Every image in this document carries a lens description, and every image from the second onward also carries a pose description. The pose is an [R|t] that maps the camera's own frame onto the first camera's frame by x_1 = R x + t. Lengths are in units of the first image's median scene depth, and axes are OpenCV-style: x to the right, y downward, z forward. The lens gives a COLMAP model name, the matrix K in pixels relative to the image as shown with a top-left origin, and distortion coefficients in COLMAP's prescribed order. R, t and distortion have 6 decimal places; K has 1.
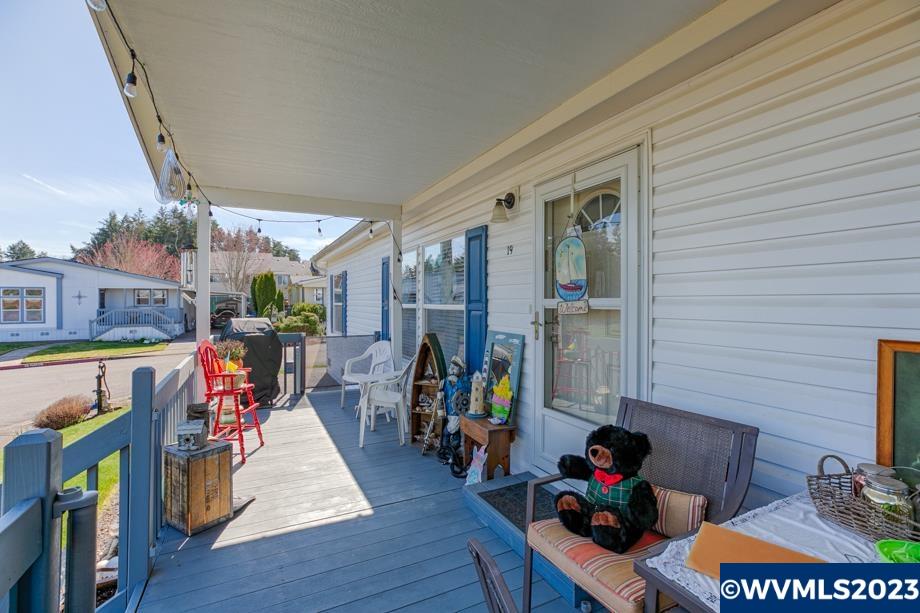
lens RADIAL K [[422.5, 0, 461.1], [0, 422.5, 300.6], [0, 0, 1]] dist [-0.006137, -0.000525]
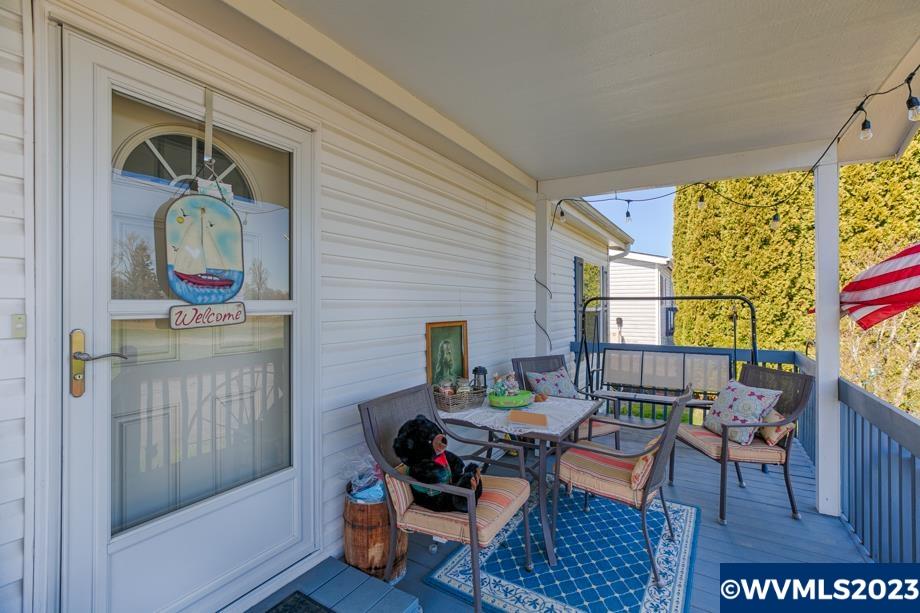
lens RADIAL K [[422.5, 0, 459.1], [0, 422.5, 305.2], [0, 0, 1]] dist [-0.006137, -0.000525]
pose [[-0.527977, 0.000631, 0.849258, -0.413161], [0.002694, 0.999996, 0.000932, 0.002774], [-0.849254, 0.002780, -0.527977, 0.984330]]
